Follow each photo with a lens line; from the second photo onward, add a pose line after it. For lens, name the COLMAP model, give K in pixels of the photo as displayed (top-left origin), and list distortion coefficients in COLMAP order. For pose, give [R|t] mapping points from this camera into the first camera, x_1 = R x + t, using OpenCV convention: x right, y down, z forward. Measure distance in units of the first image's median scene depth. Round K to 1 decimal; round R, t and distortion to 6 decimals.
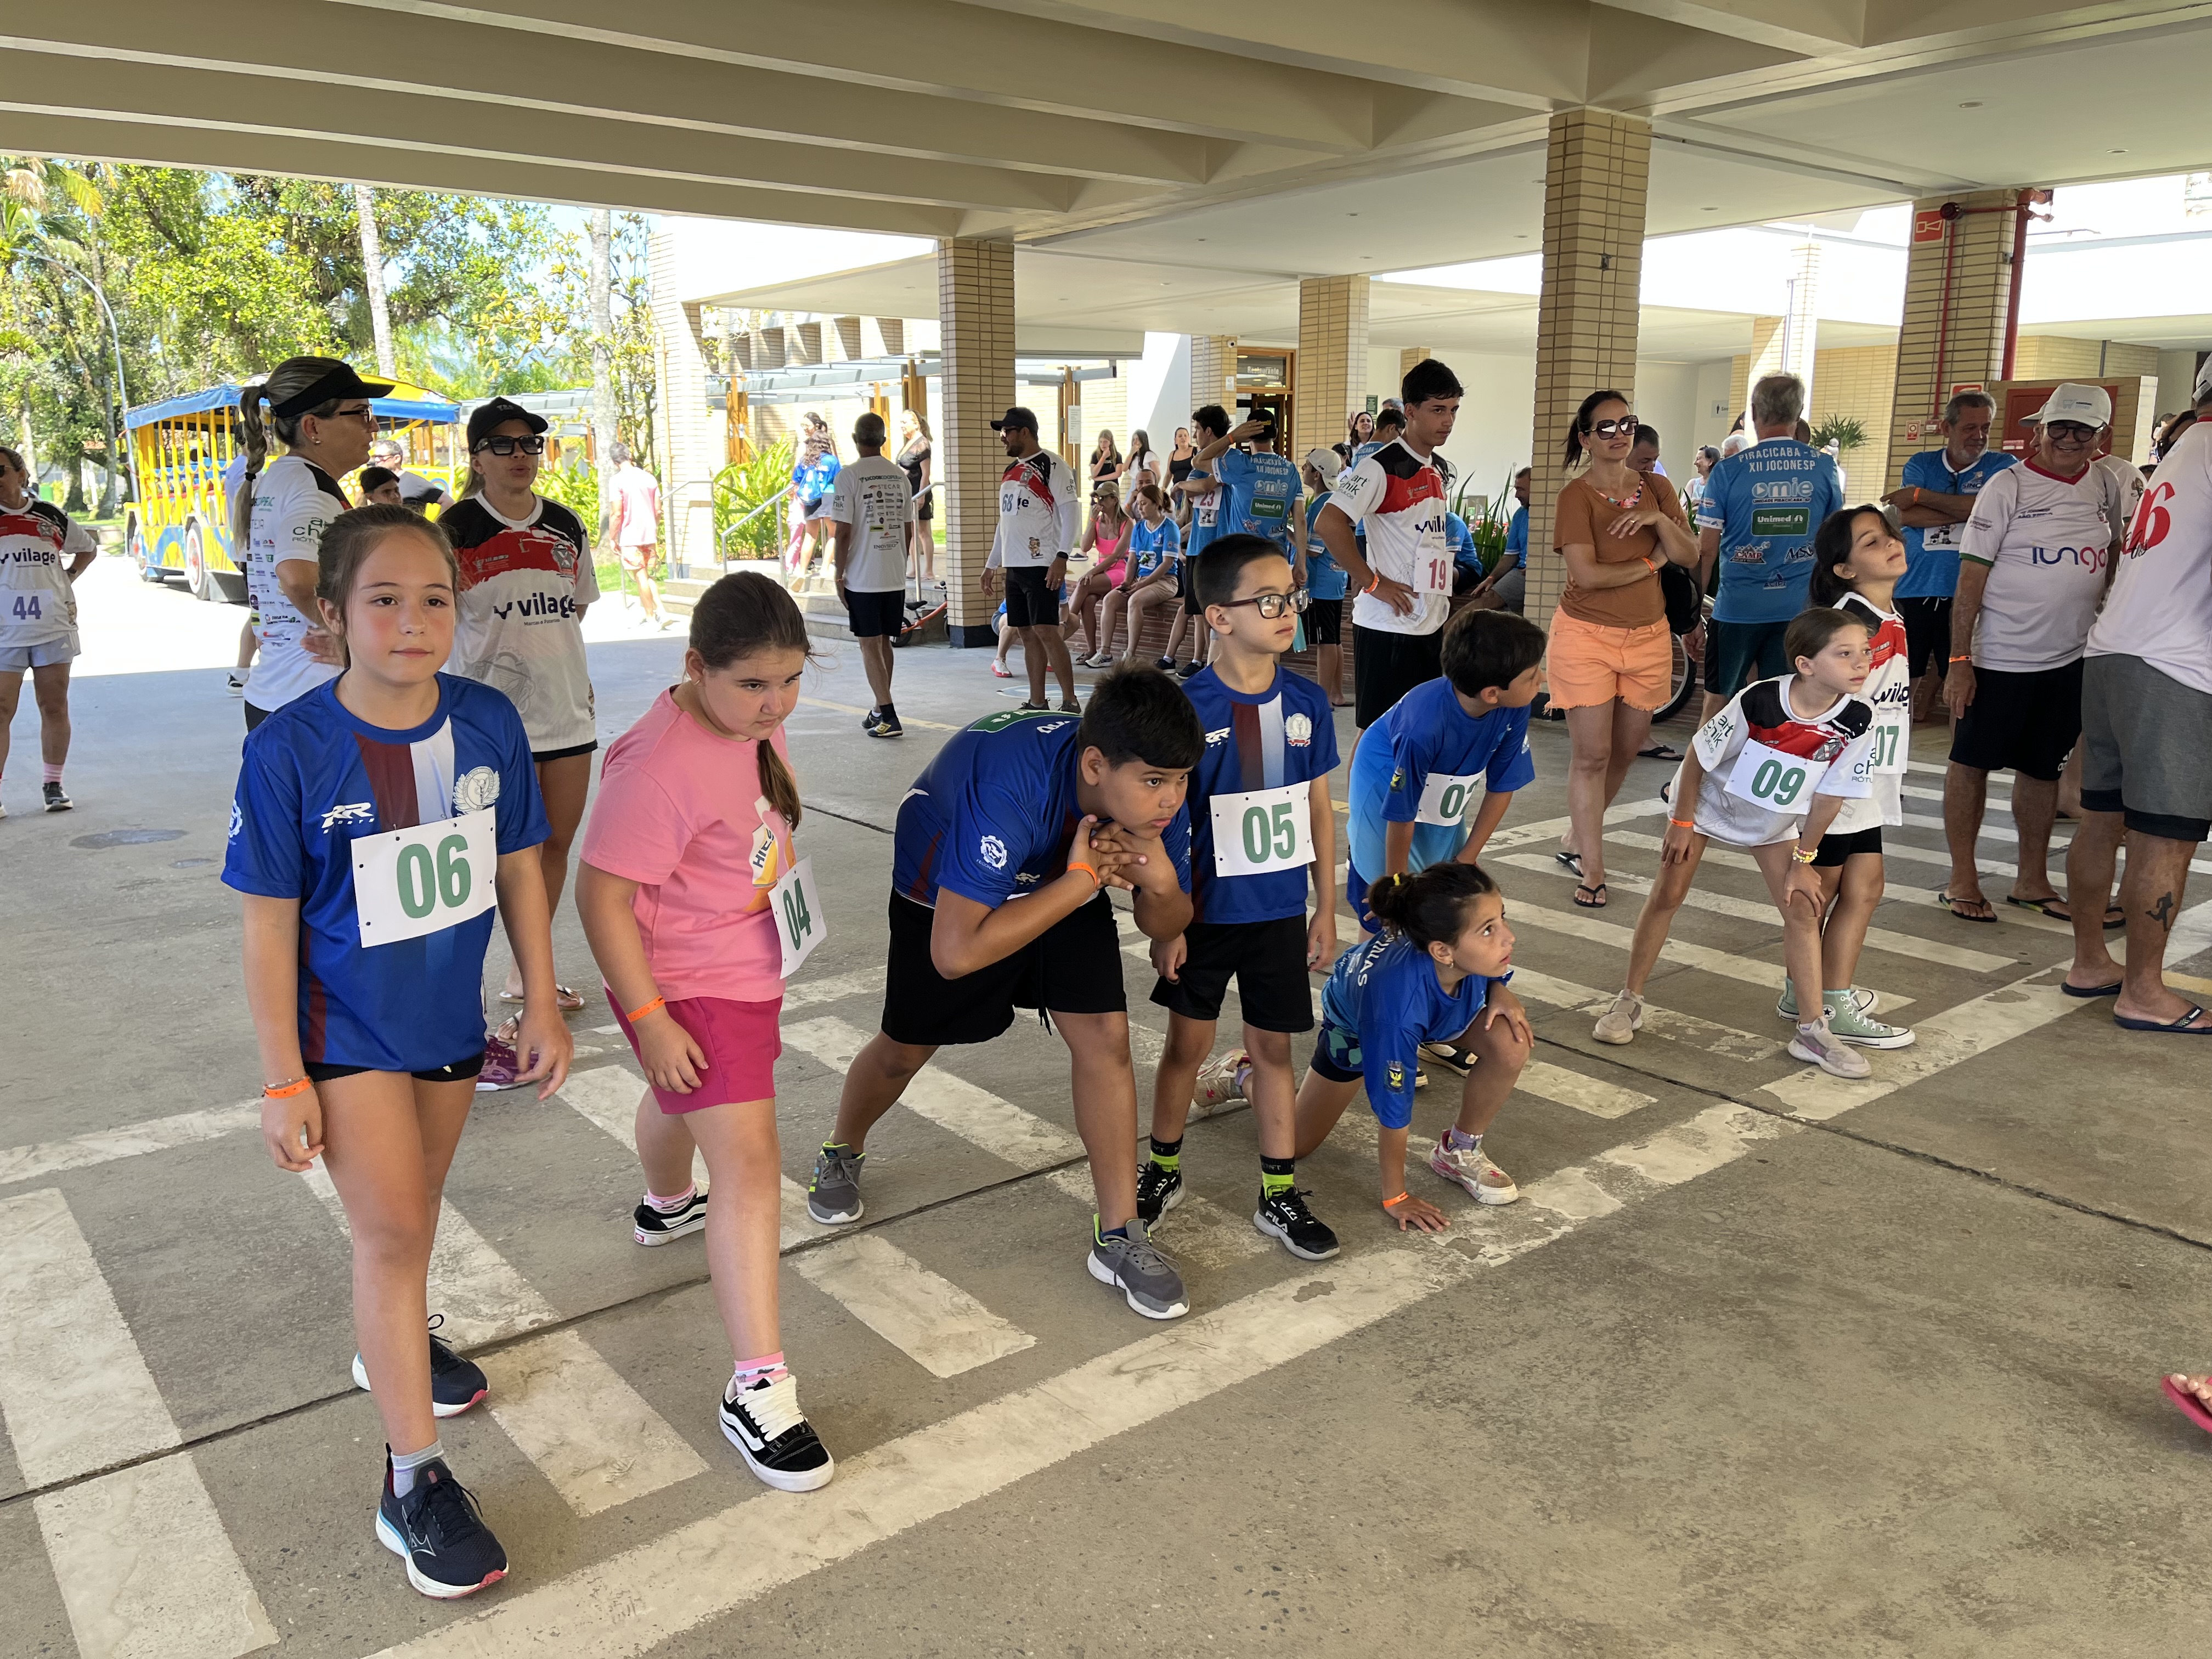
lens RADIAL K [[1710.1, 0, 1100.1], [0, 1710.1, 806.7], [0, 0, 1]] dist [0.062480, -0.068421]
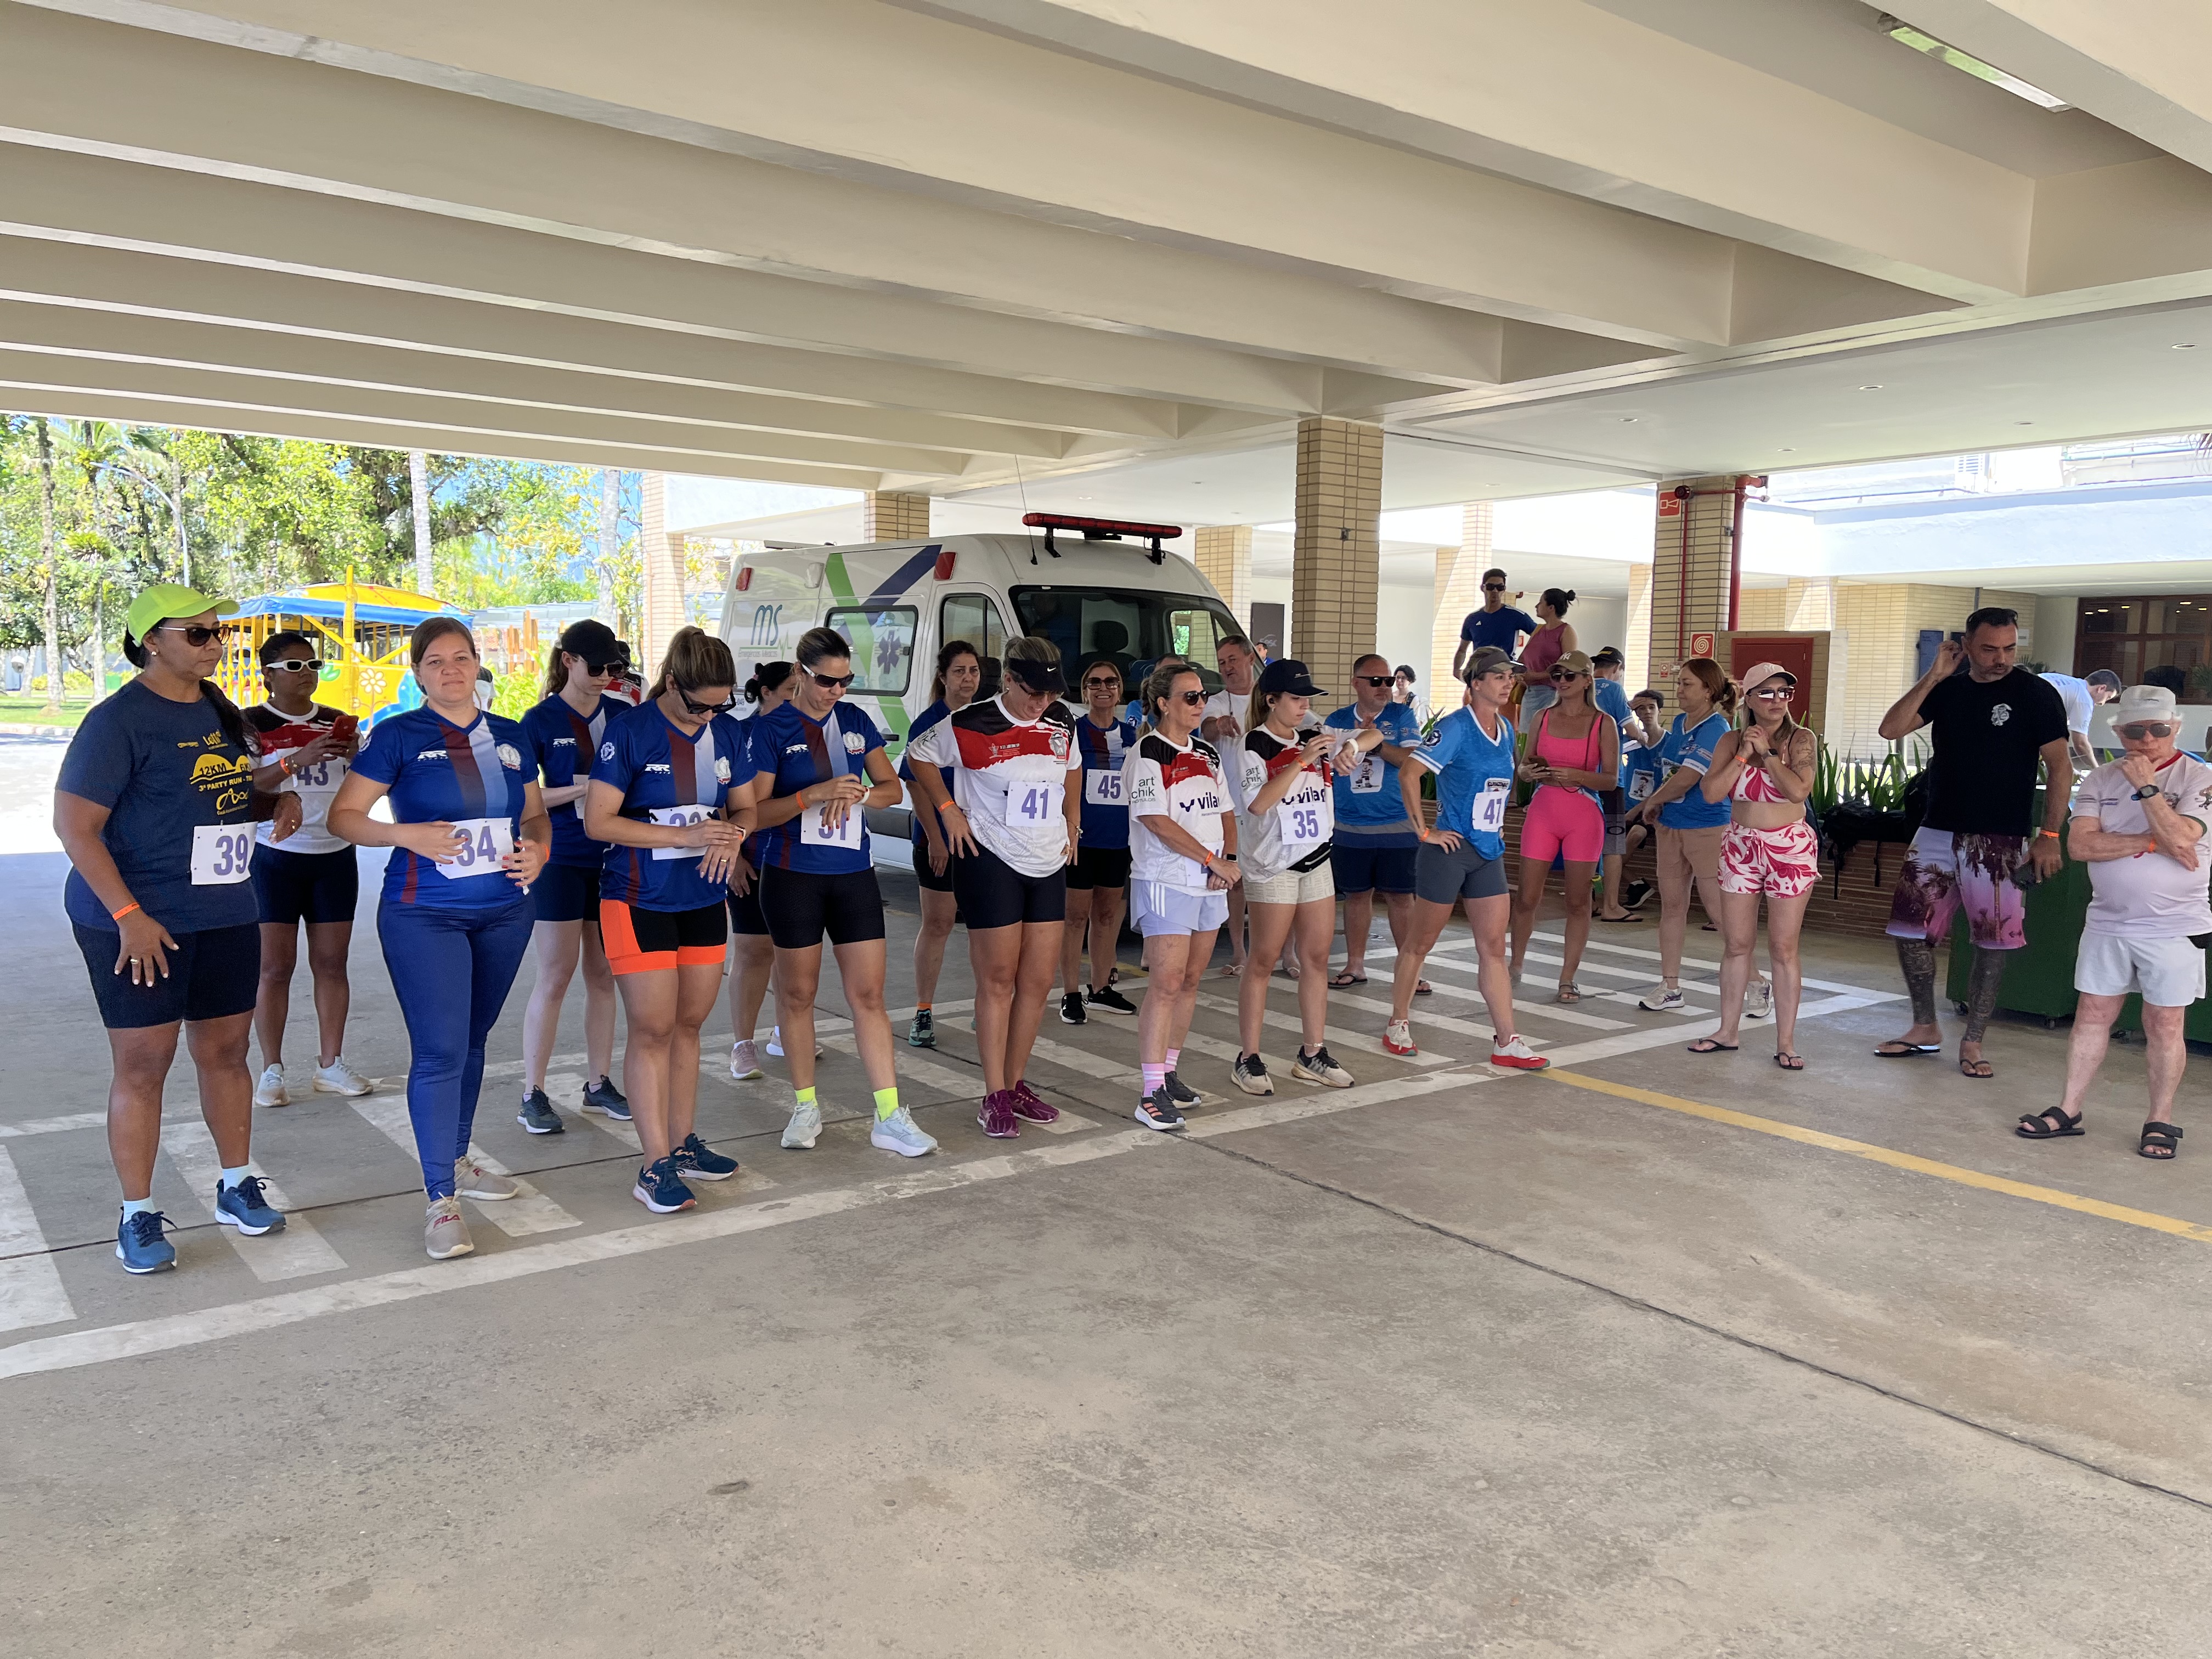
lens RADIAL K [[1658.7, 0, 1106.0], [0, 1658.7, 829.5], [0, 0, 1]] dist [0.057049, -0.059073]
pose [[0.999724, 0.022069, -0.008060, 0.102534], [-0.022788, 0.994313, -0.104027, 0.020256], [0.005719, 0.104182, 0.994542, -0.135841]]
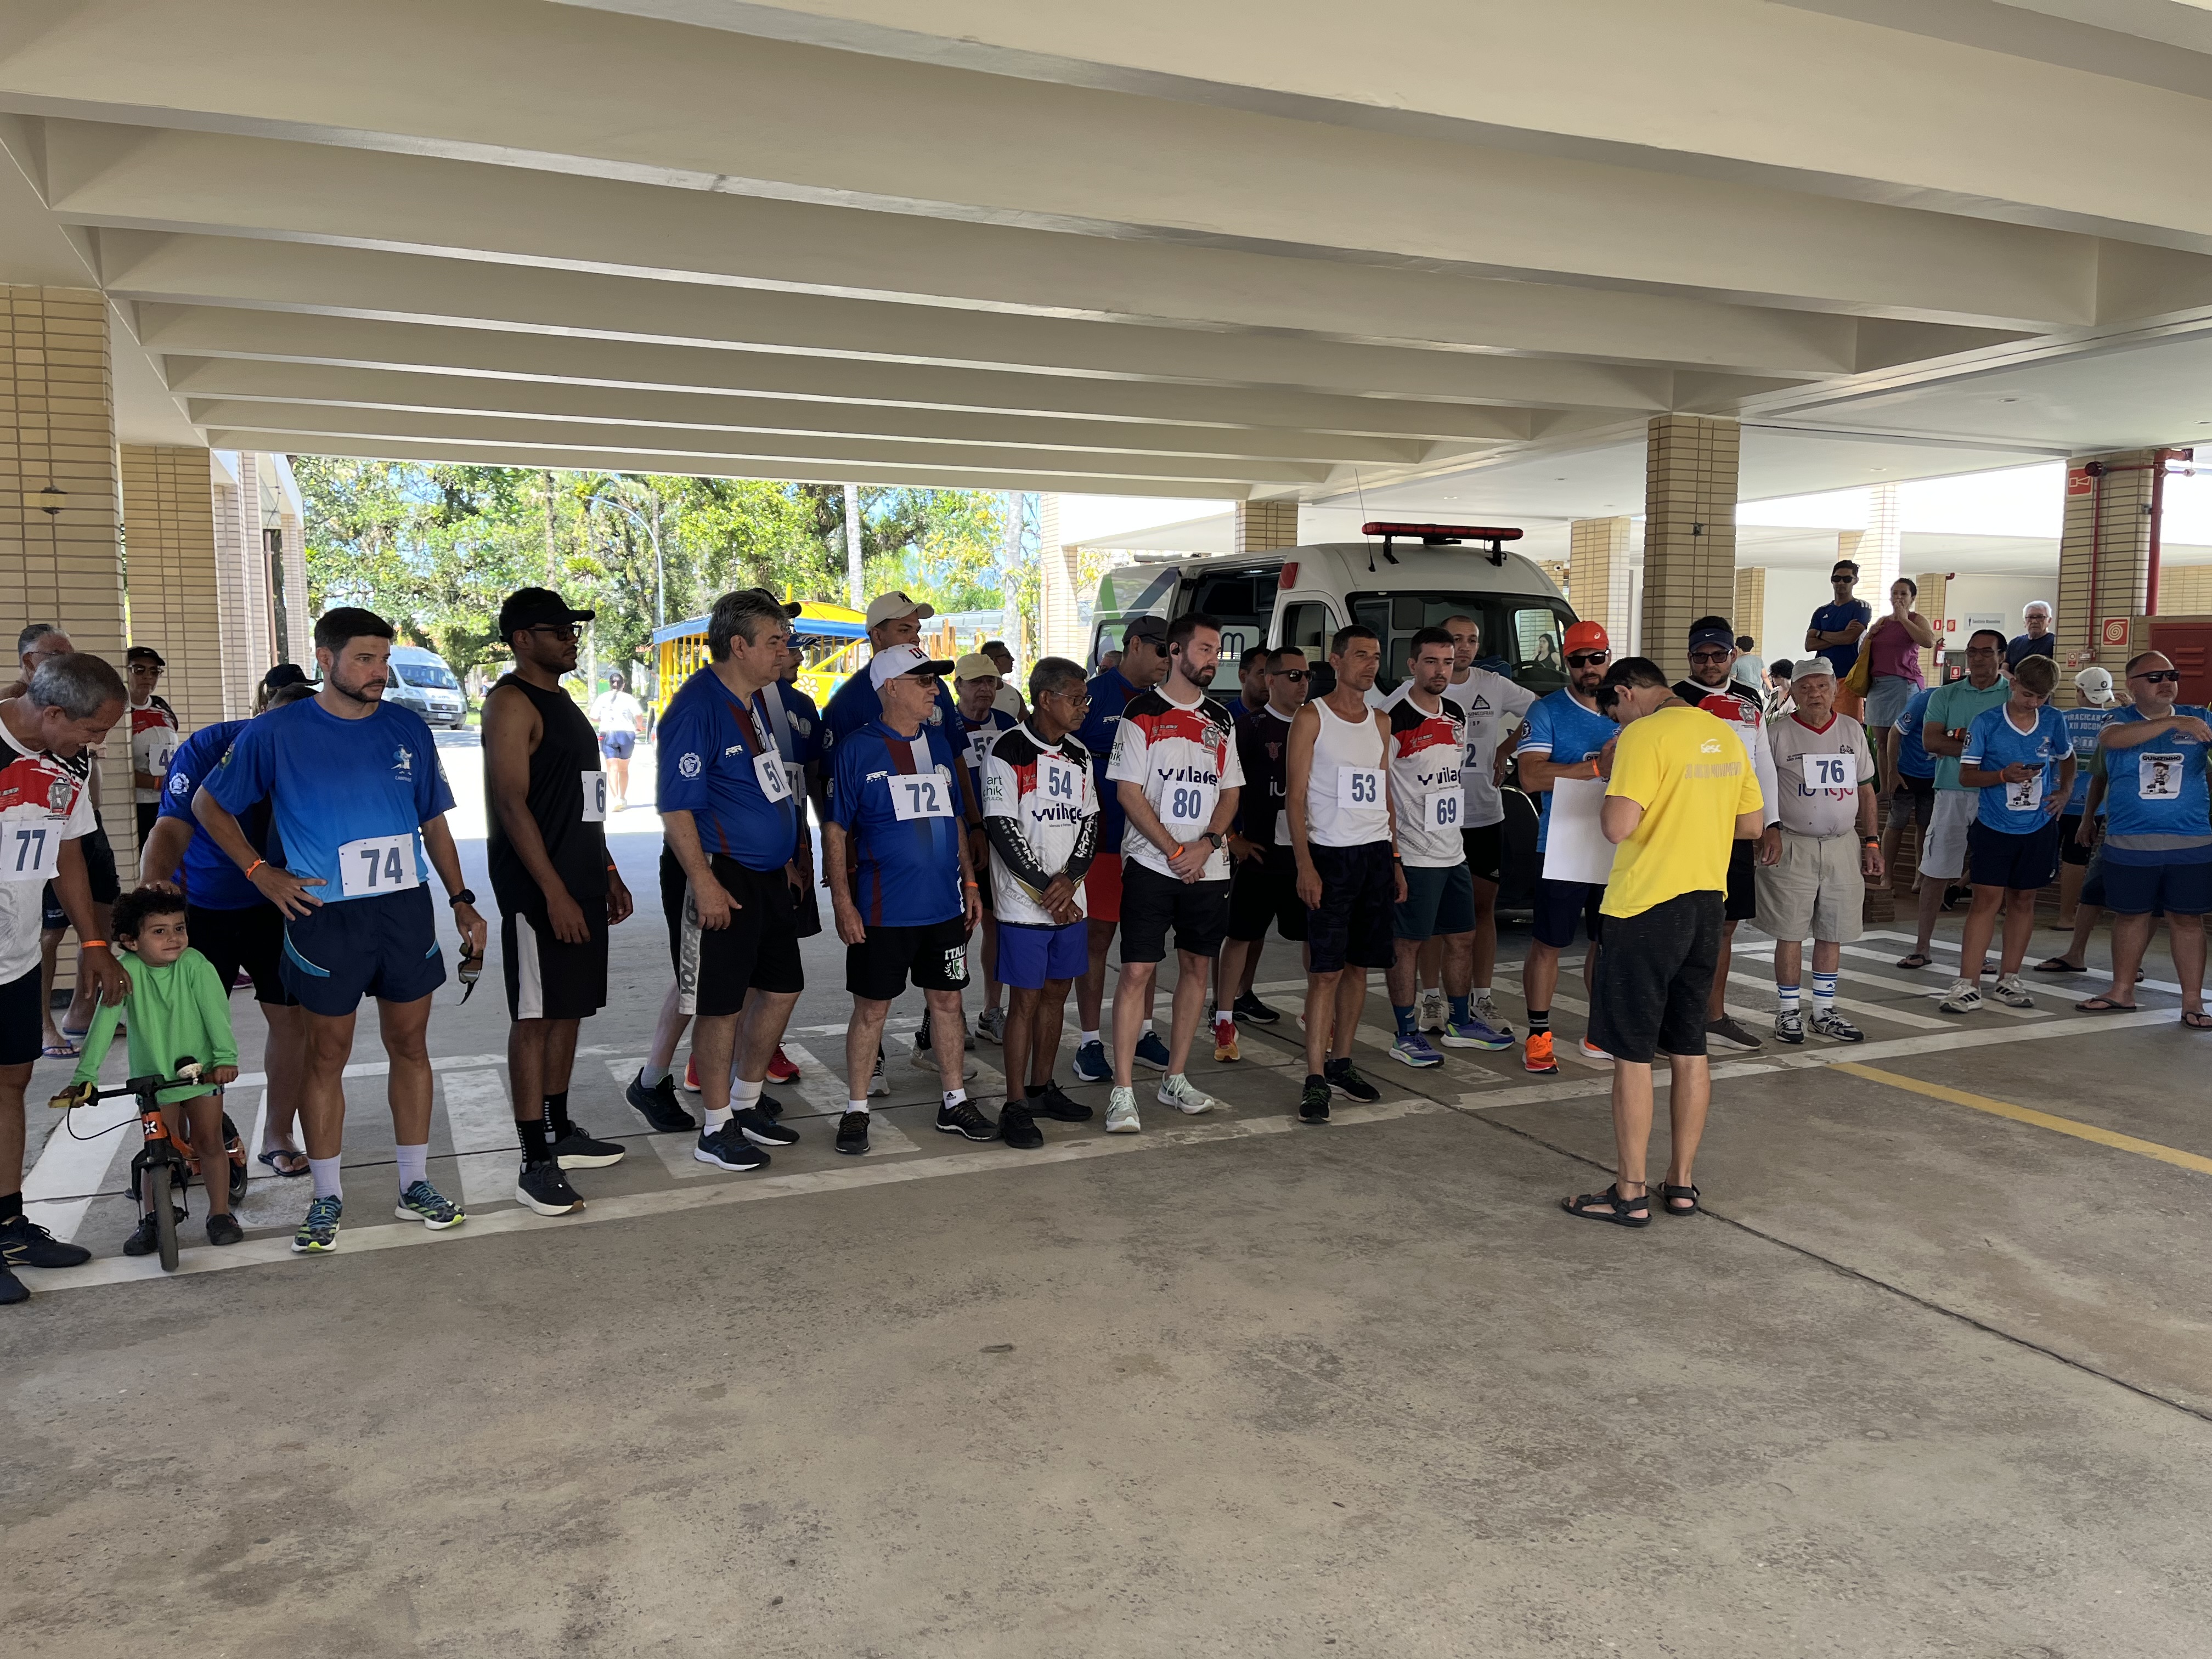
lens RADIAL K [[1651.2, 0, 1128.4], [0, 1651.2, 832.4], [0, 0, 1]] dist [0.051876, -0.057828]
pose [[0.971893, 0.029180, -0.233609, 0.137800], [-0.051585, 0.994571, -0.090378, 0.024056], [0.229703, 0.099888, 0.968121, -0.178734]]
